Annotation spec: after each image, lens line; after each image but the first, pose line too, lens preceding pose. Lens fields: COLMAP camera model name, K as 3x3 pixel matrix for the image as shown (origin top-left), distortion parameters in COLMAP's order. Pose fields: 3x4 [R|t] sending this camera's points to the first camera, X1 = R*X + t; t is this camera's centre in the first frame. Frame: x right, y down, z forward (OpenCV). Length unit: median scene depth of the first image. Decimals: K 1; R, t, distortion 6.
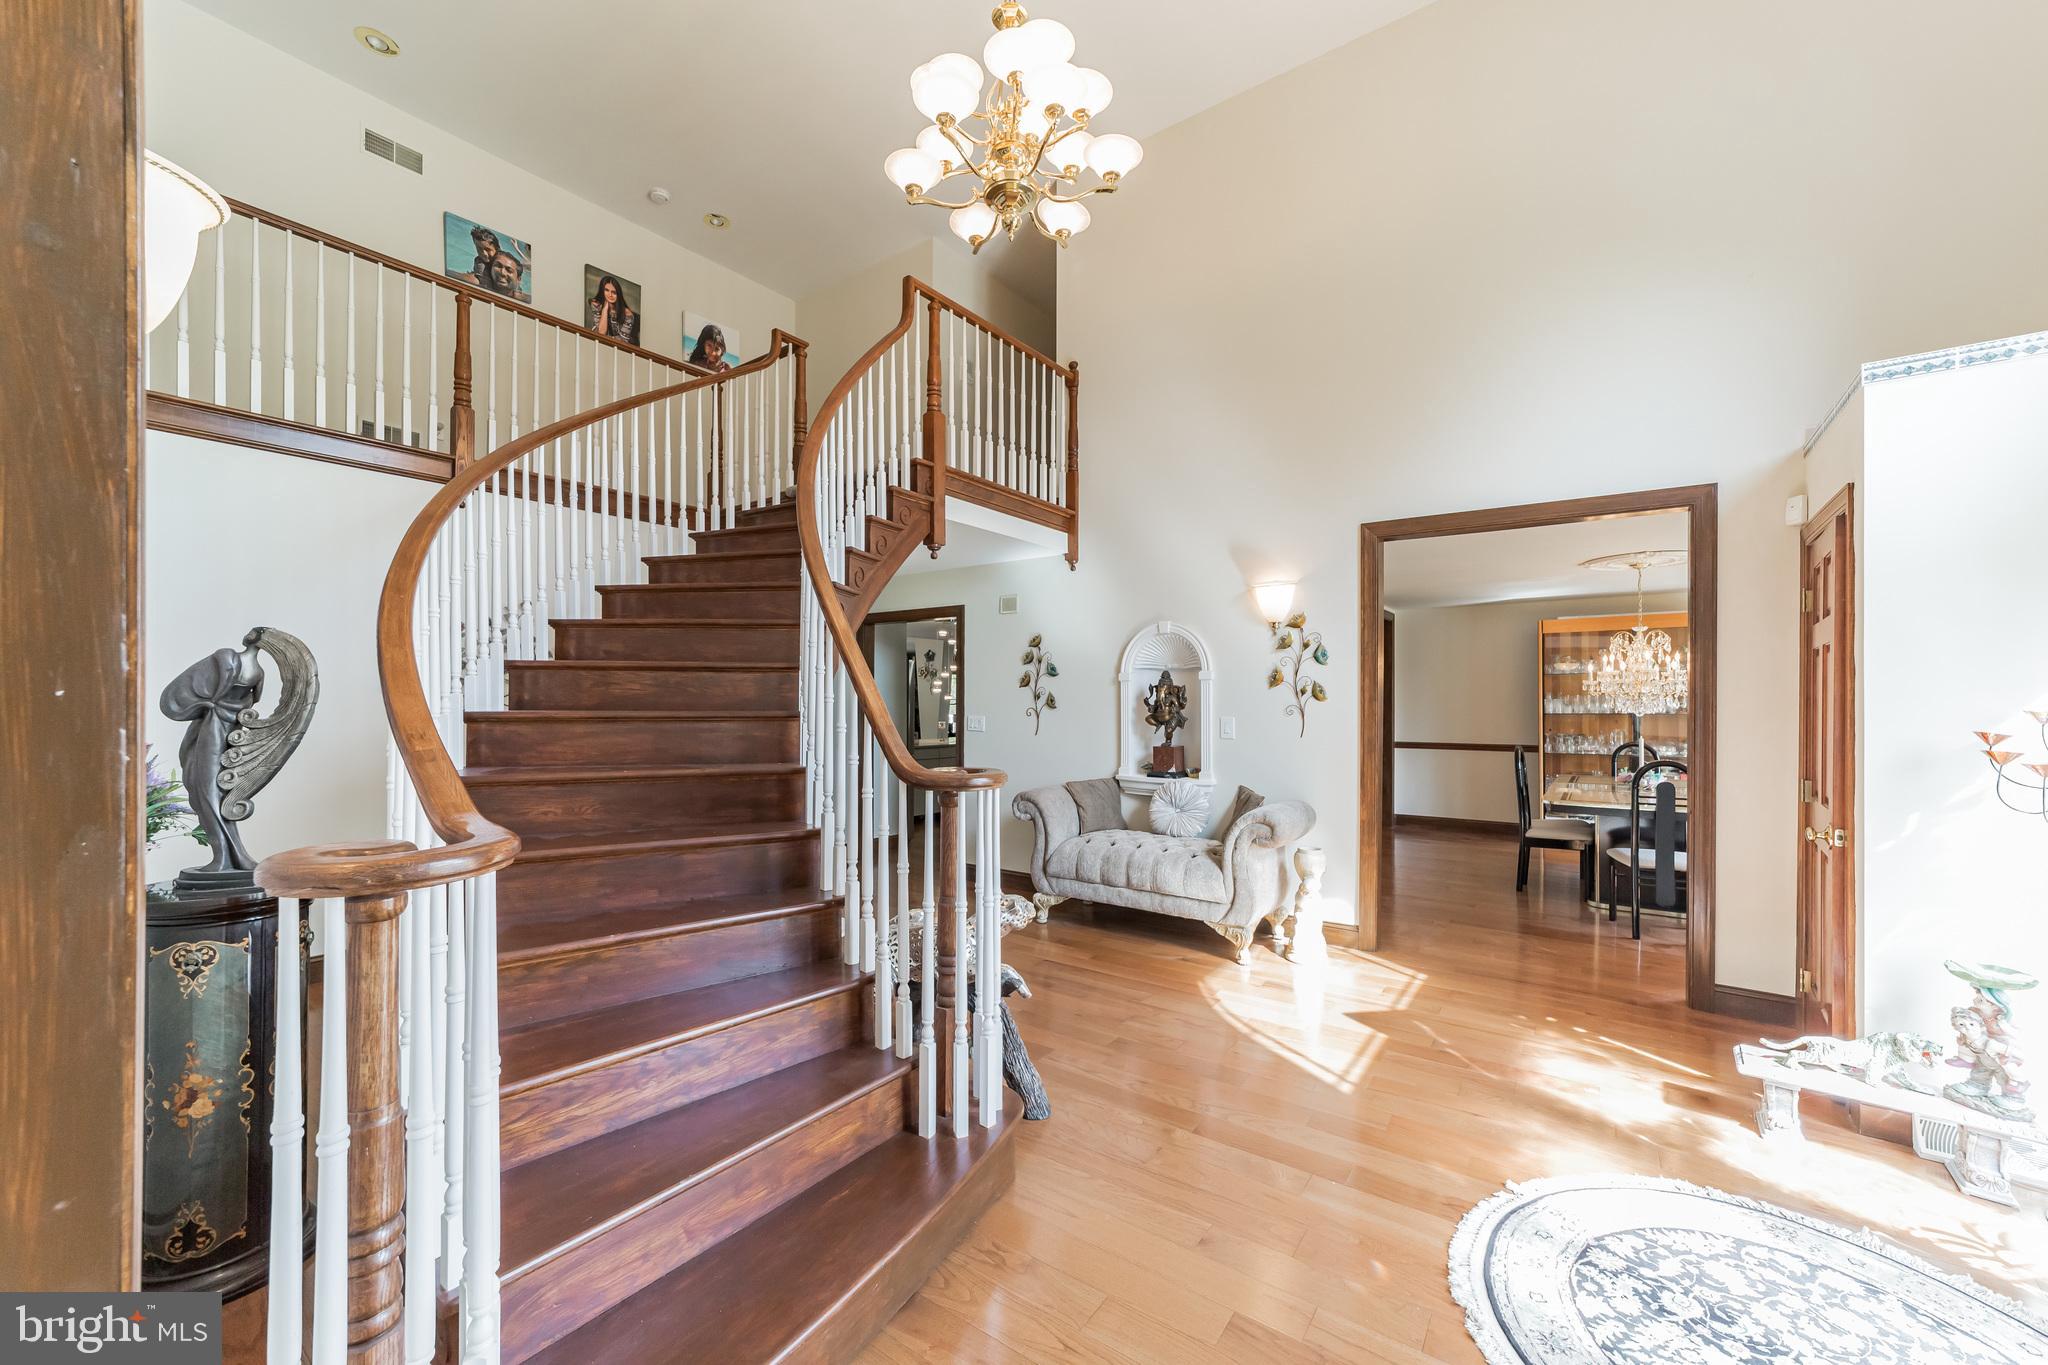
lens RADIAL K [[790.7, 0, 1023.3], [0, 790.7, 698.3], [0, 0, 1]] dist [-0.006609, 0.002908]
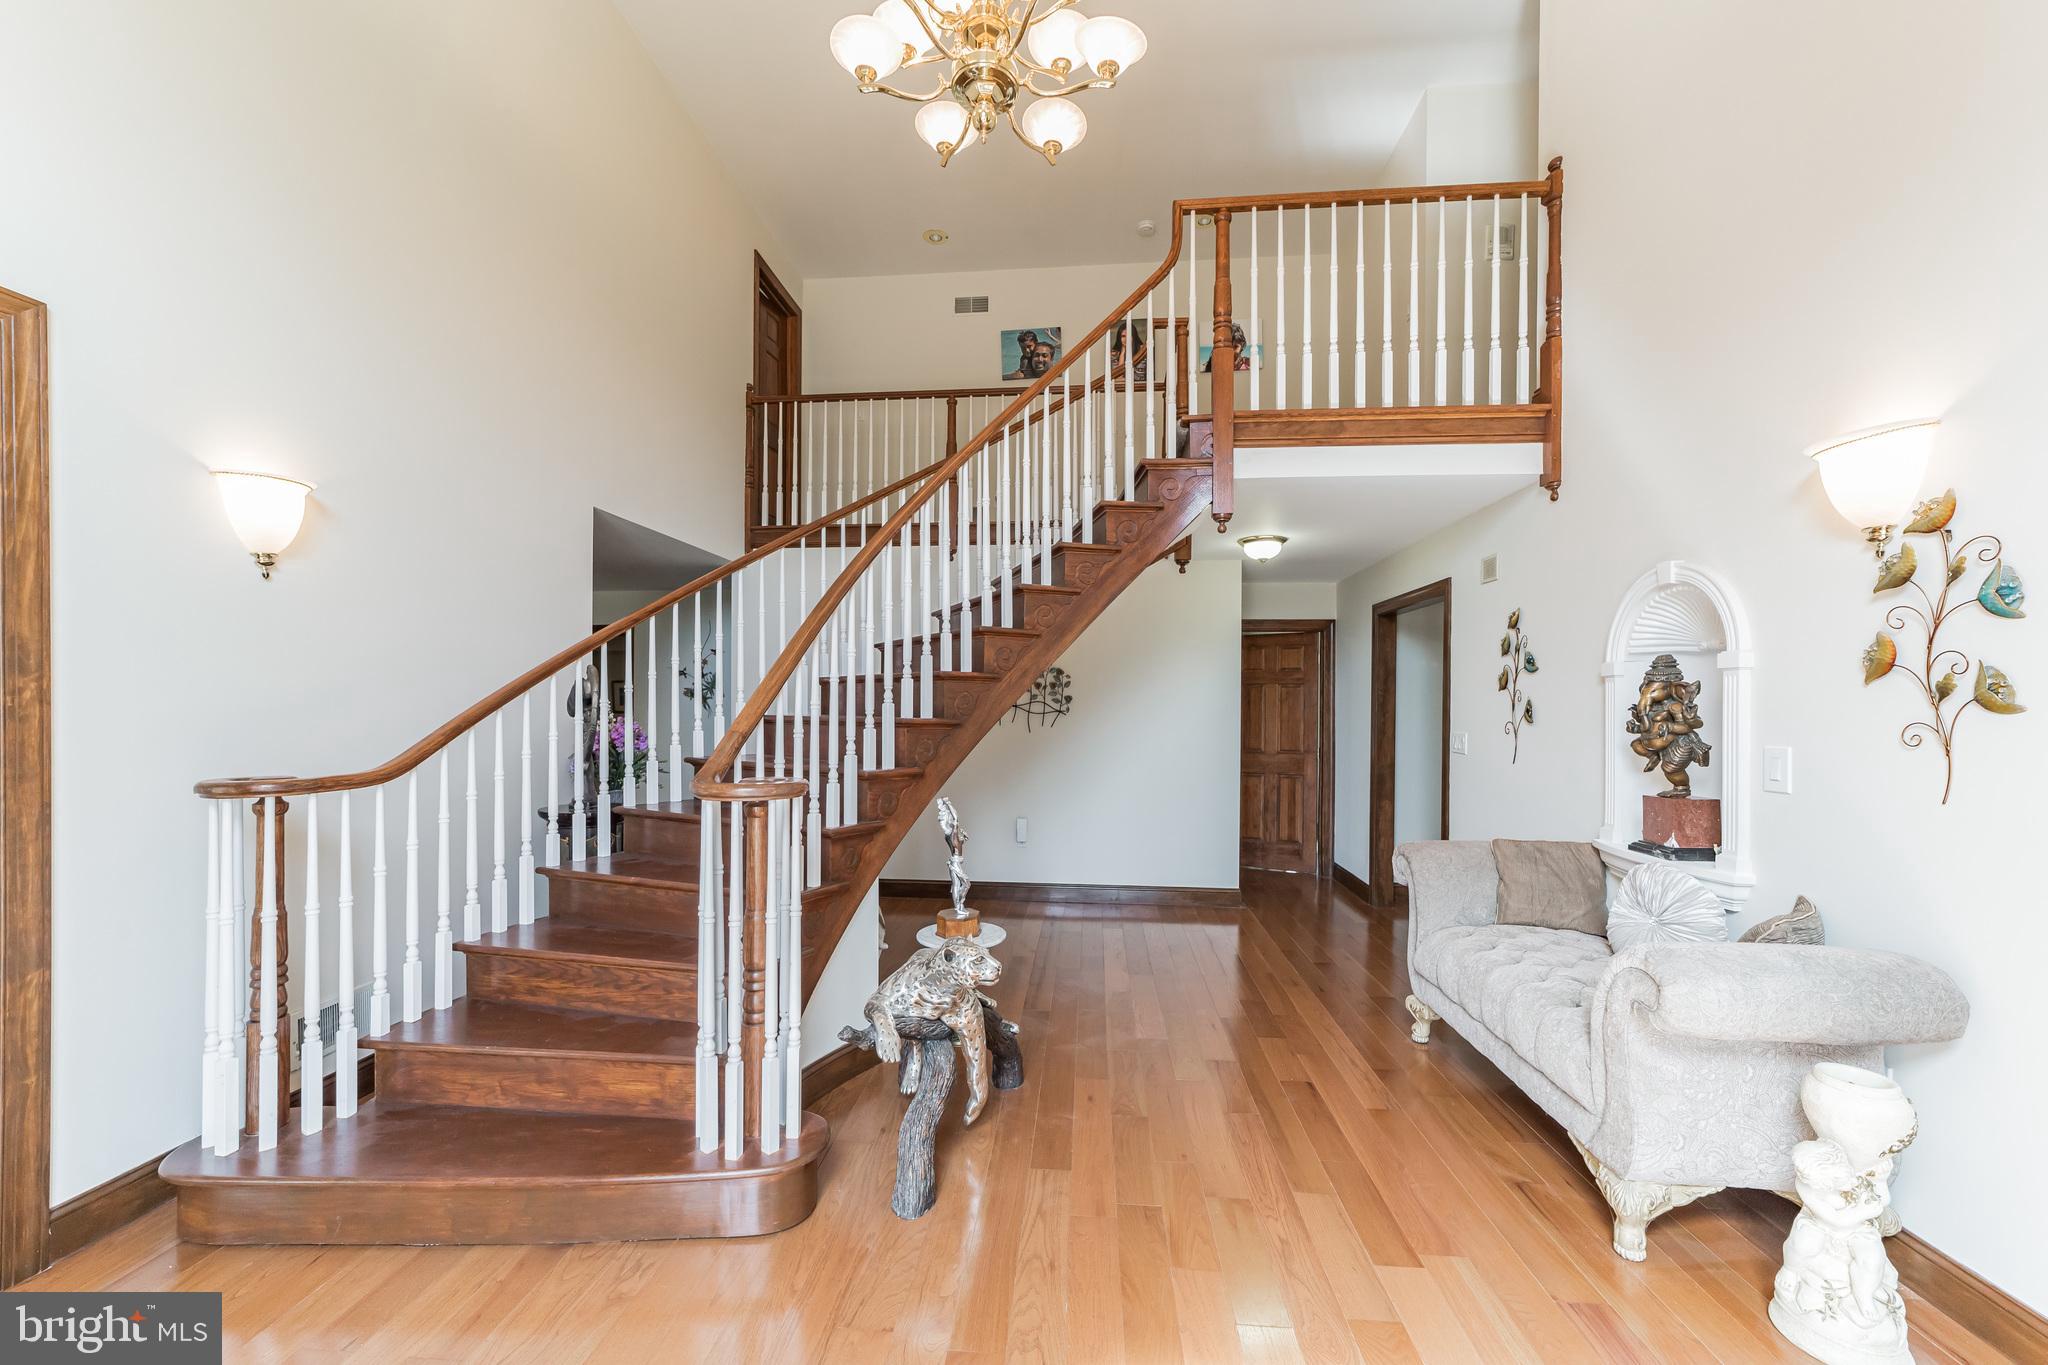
lens RADIAL K [[790.7, 0, 1004.0], [0, 790.7, 713.6], [0, 0, 1]] dist [-0.006609, 0.002908]
pose [[0.517731, 0.007684, -0.855509, 0.438932], [-0.003475, 0.999970, 0.006878, 0.002541], [0.855536, -0.000588, 0.517743, 0.376602]]
